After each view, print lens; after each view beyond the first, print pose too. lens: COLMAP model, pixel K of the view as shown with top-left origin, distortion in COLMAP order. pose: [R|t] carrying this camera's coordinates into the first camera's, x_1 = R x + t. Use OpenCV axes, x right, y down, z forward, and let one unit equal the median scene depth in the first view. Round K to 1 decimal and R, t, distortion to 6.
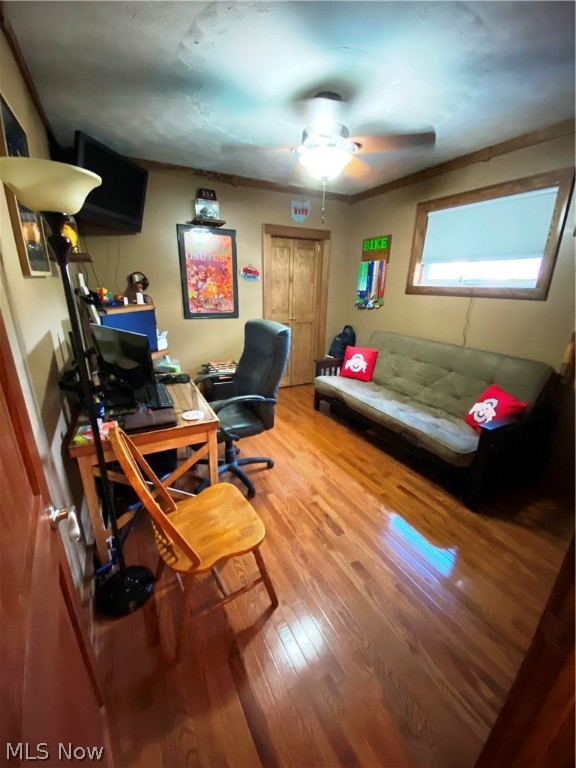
lens RADIAL K [[310.0, 0, 291.1], [0, 310.0, 385.3], [0, 0, 1]] dist [0.028287, -0.022913]
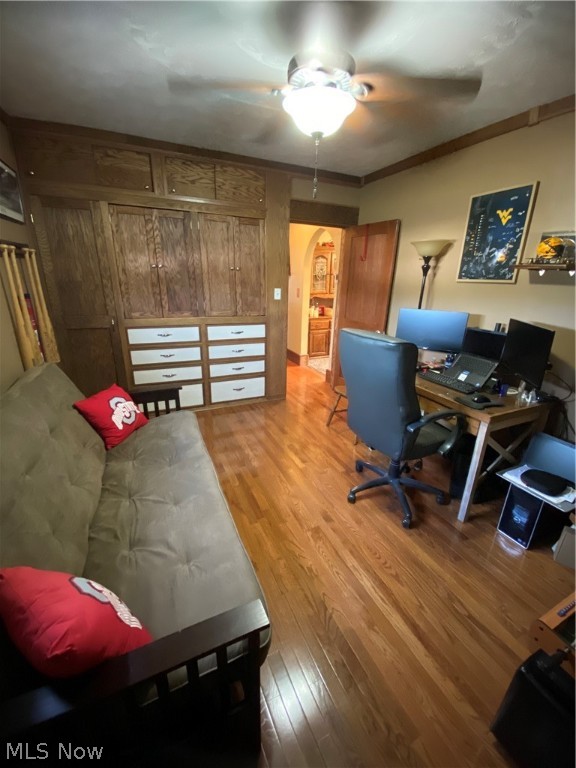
lens RADIAL K [[310.0, 0, 291.1], [0, 310.0, 385.3], [0, 0, 1]] dist [0.028287, -0.022913]
pose [[-0.998160, -0.052060, 0.031095, 0.101024], [-0.022167, 0.790548, 0.611998, -0.581047], [-0.056442, 0.610183, -0.790247, 1.721310]]
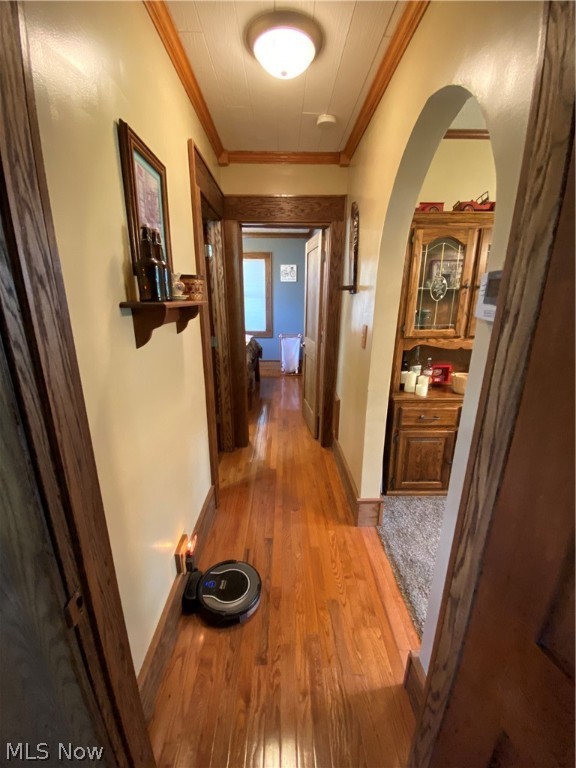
lens RADIAL K [[310.0, 0, 291.1], [0, 310.0, 385.3], [0, 0, 1]] dist [0.028287, -0.022913]
pose [[-0.892753, -0.145694, 0.426340, 0.036583], [0.119458, 0.835861, 0.535785, -0.363919], [-0.434422, 0.529254, -0.728813, 1.078151]]
